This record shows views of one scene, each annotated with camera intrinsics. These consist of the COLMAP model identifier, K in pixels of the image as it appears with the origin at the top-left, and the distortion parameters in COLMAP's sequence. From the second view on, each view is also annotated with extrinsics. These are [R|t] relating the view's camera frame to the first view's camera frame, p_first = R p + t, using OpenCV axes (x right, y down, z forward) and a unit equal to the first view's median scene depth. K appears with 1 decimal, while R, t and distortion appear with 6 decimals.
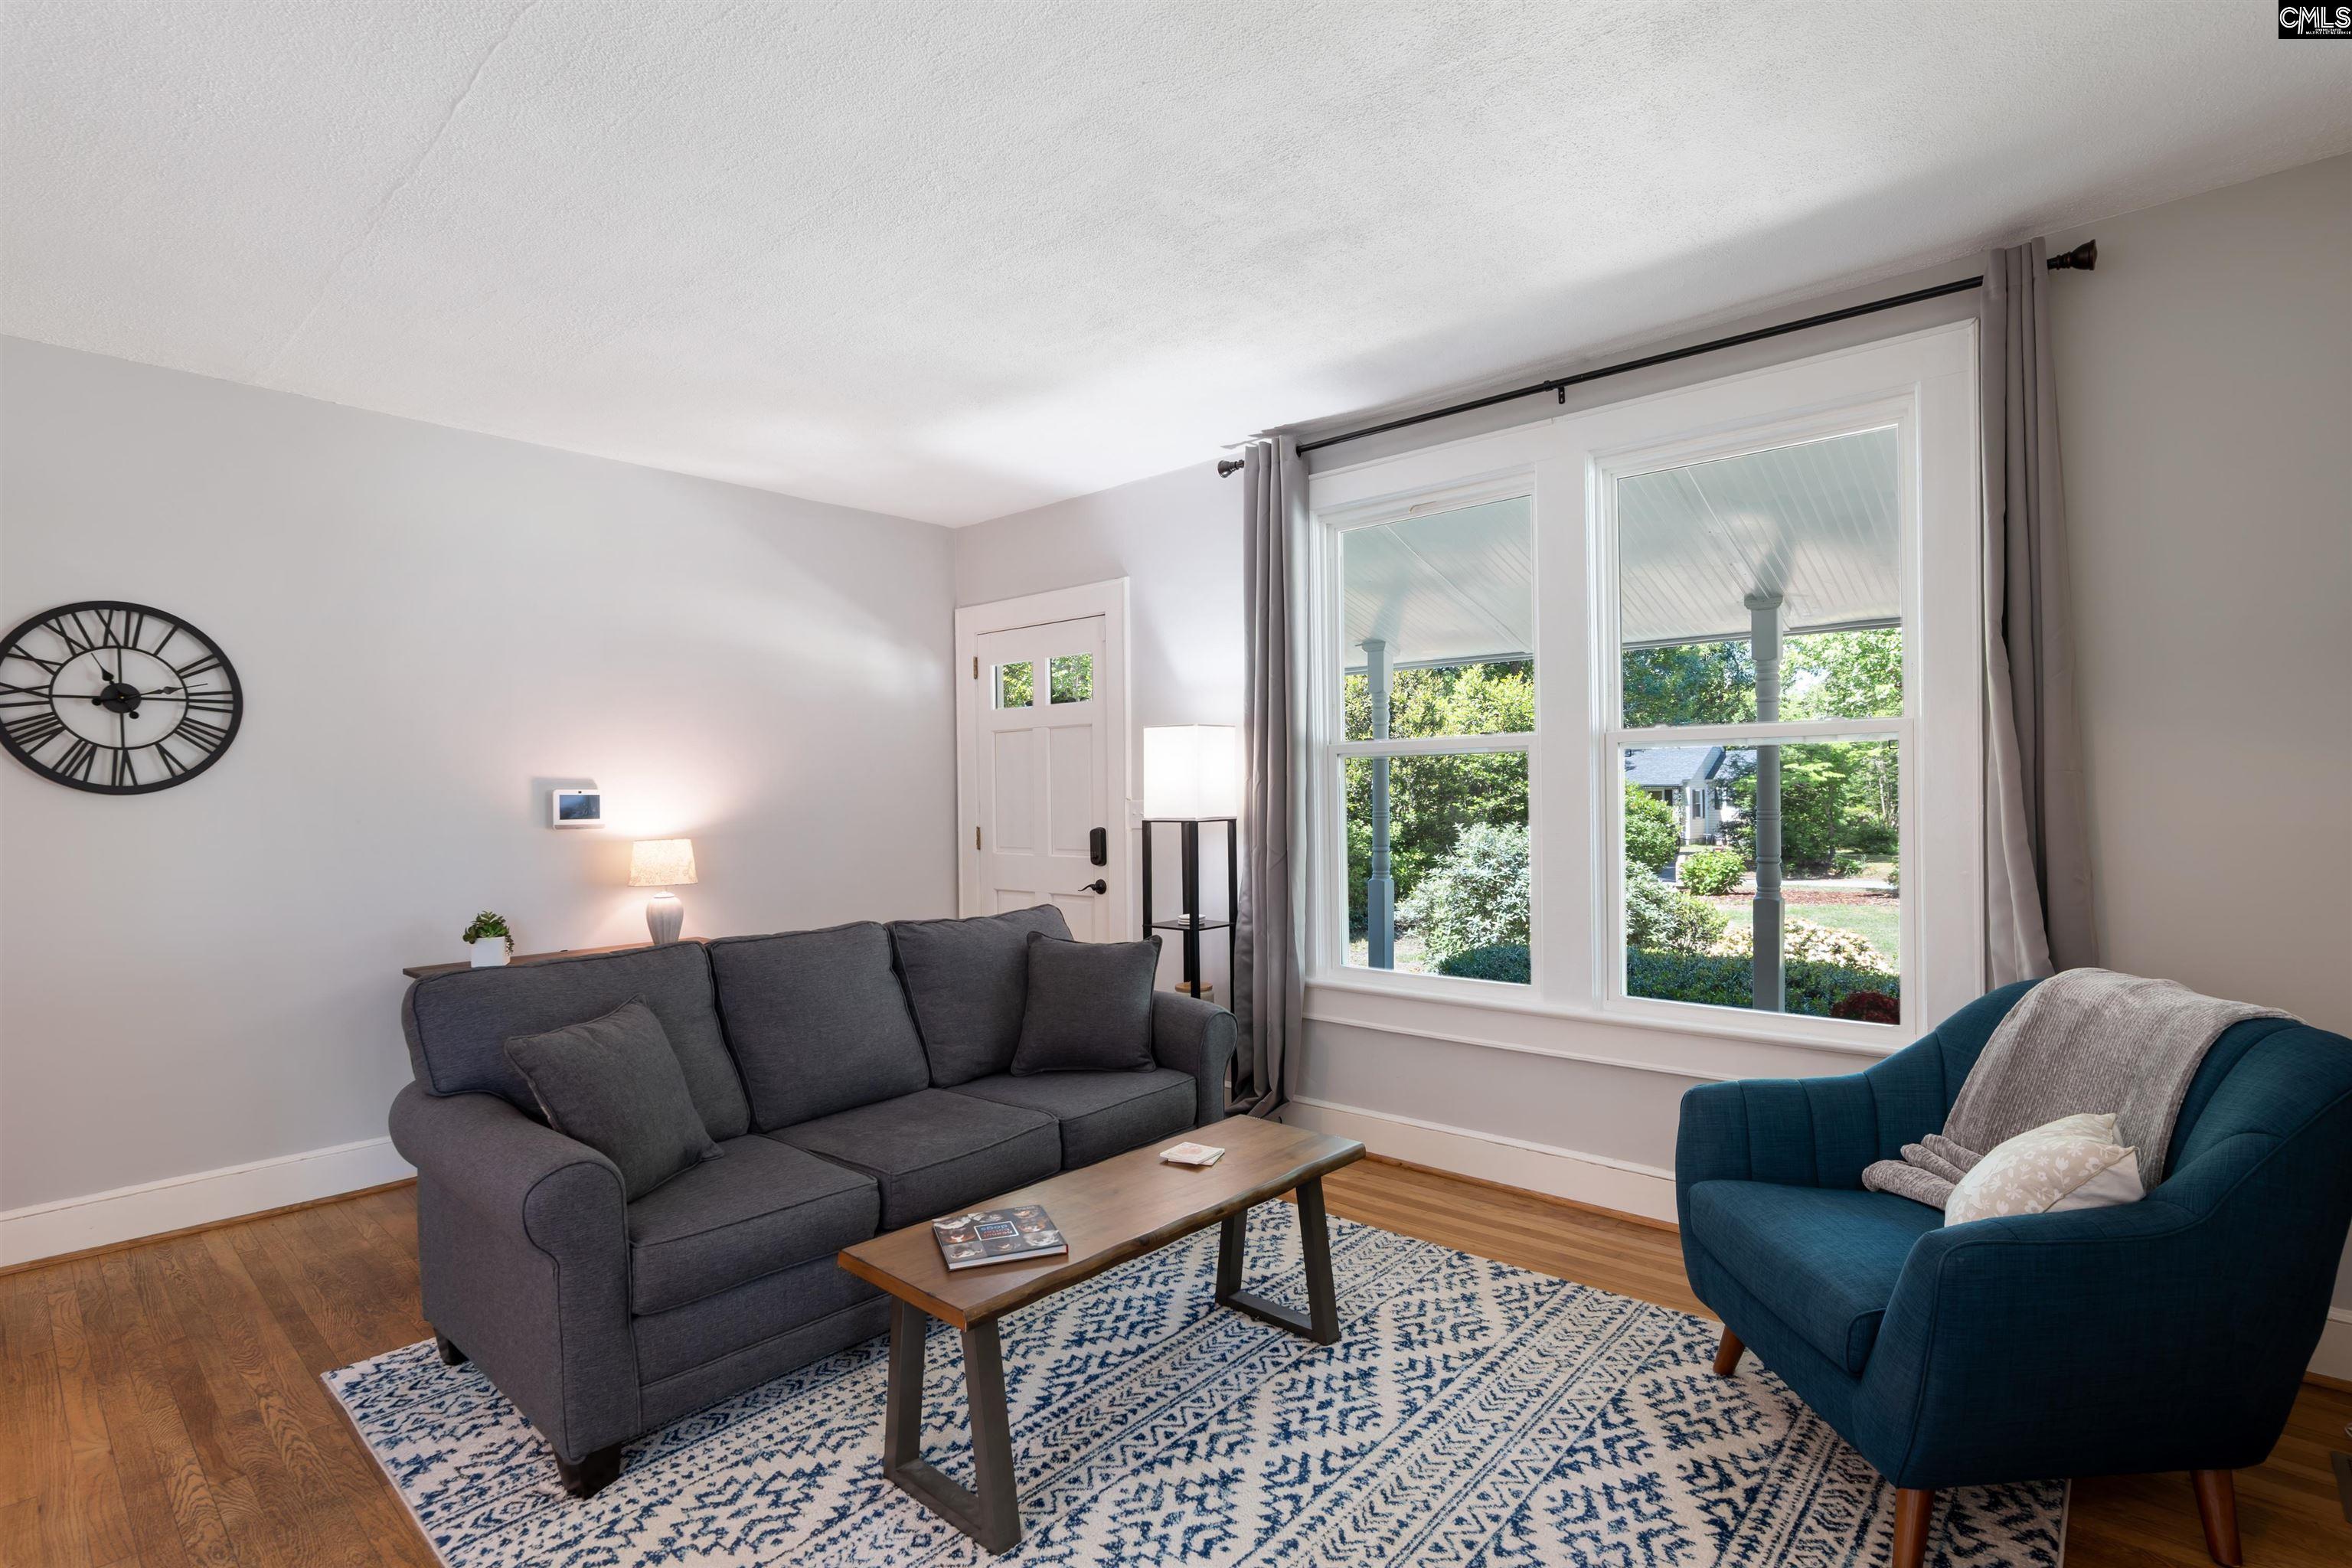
lens RADIAL K [[1100.5, 0, 1166.1], [0, 1100.5, 789.5], [0, 0, 1]] dist [-0.021734, 0.006476]
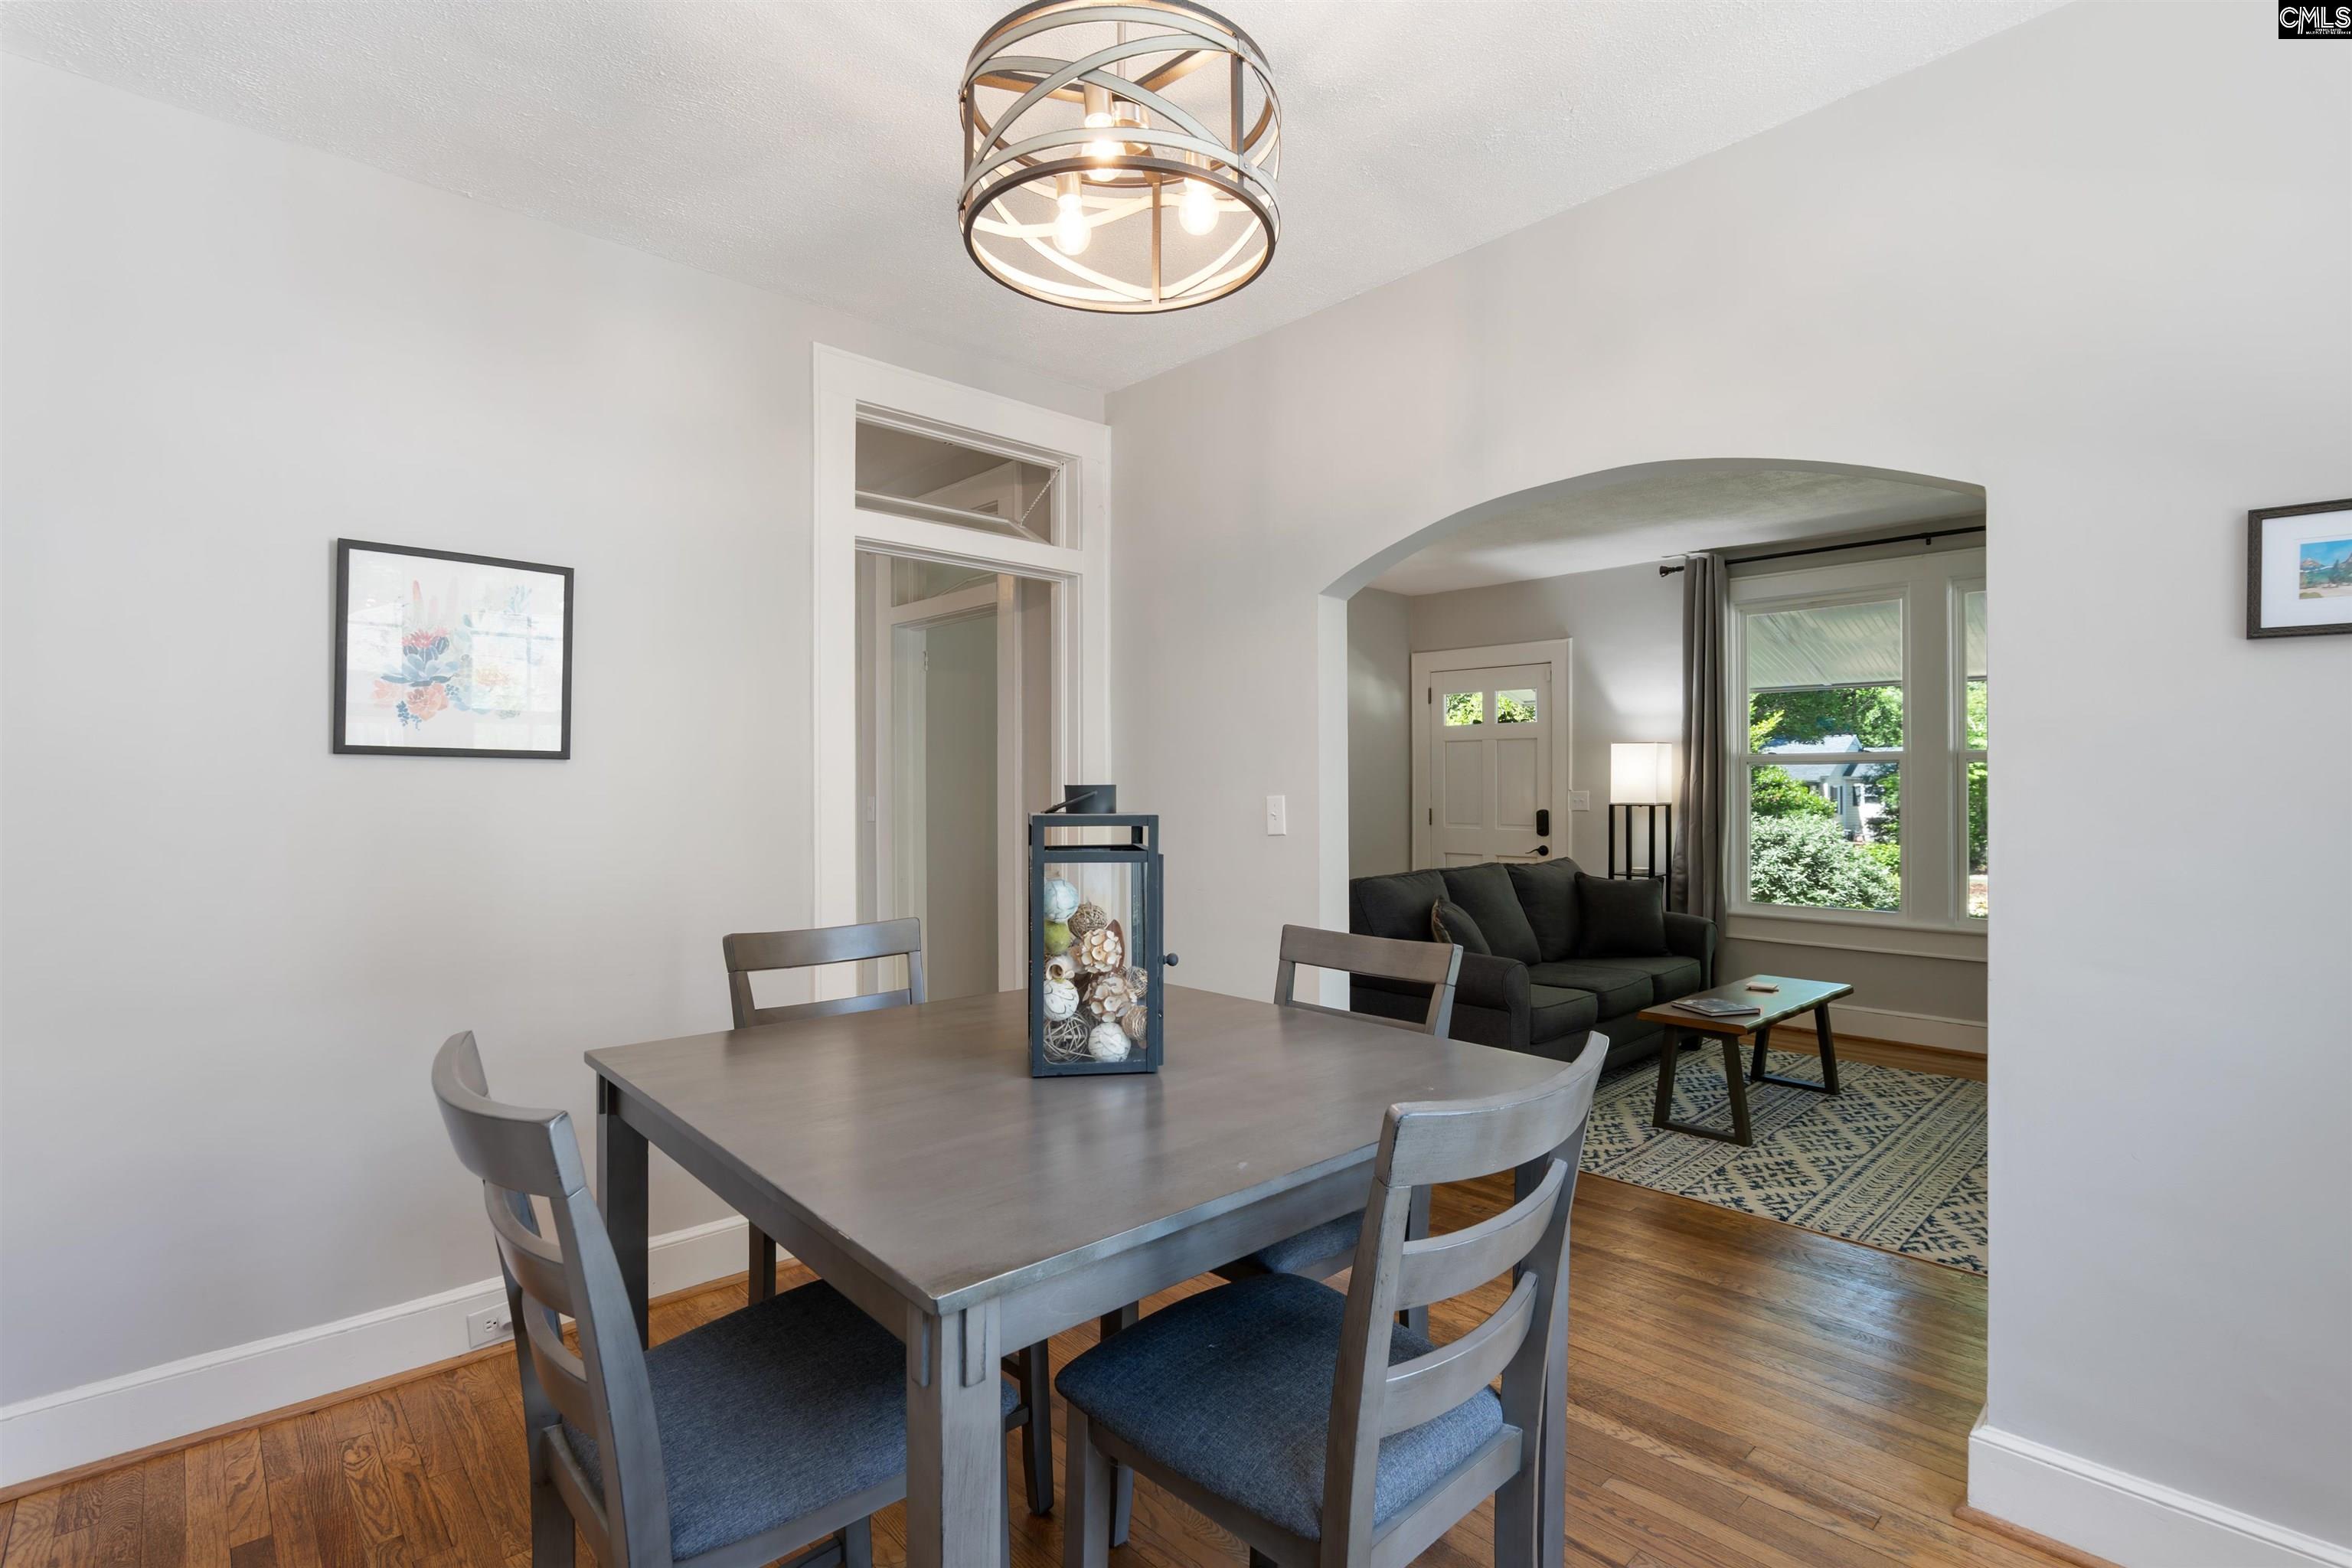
lens RADIAL K [[1095.9, 0, 1225.3], [0, 1095.9, 766.8], [0, 0, 1]] dist [0.022539, -0.000113]
pose [[0.998862, 0.006826, -0.047203, -0.491918], [-0.007456, 0.999885, -0.013182, 0.000934], [0.047108, 0.013519, 0.998798, -0.550659]]
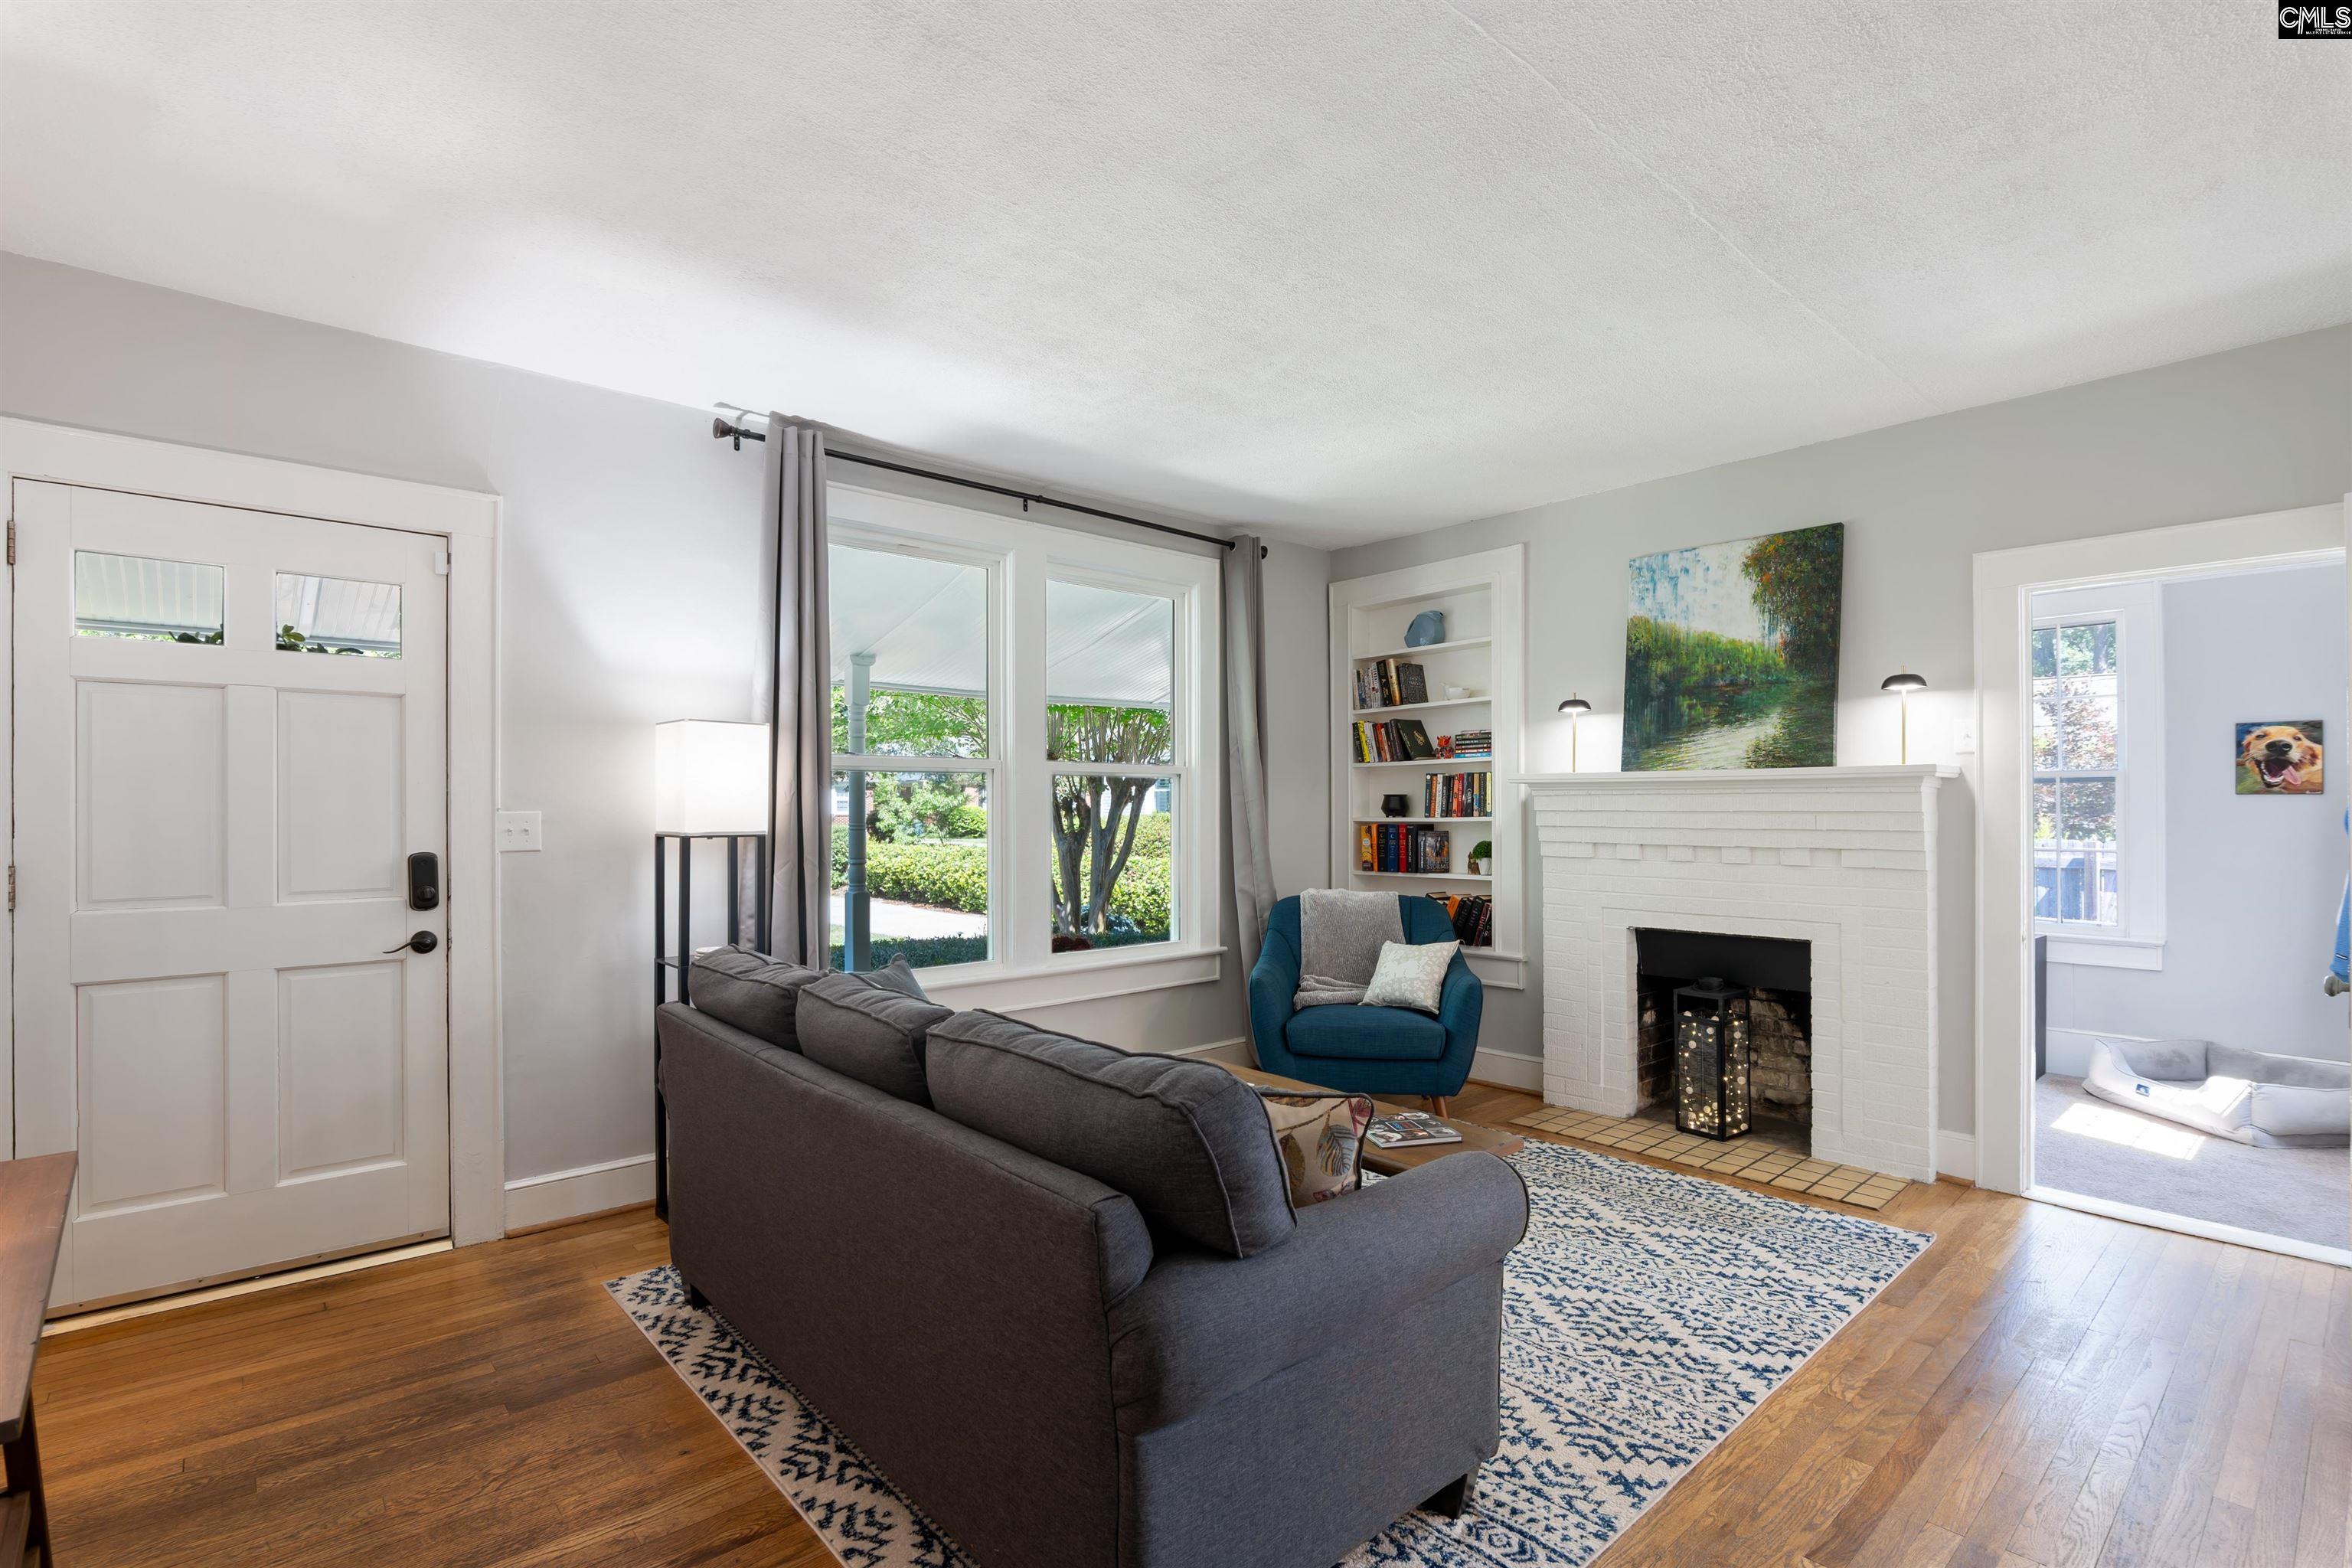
lens RADIAL K [[1100.5, 0, 1166.1], [0, 1100.5, 789.5], [0, 0, 1]] dist [-0.021734, 0.006476]
pose [[0.111253, 0.028985, 0.993369, -0.791985], [-0.006250, 0.999575, -0.028466, 0.015676], [-0.993773, -0.003041, 0.111386, 0.587280]]
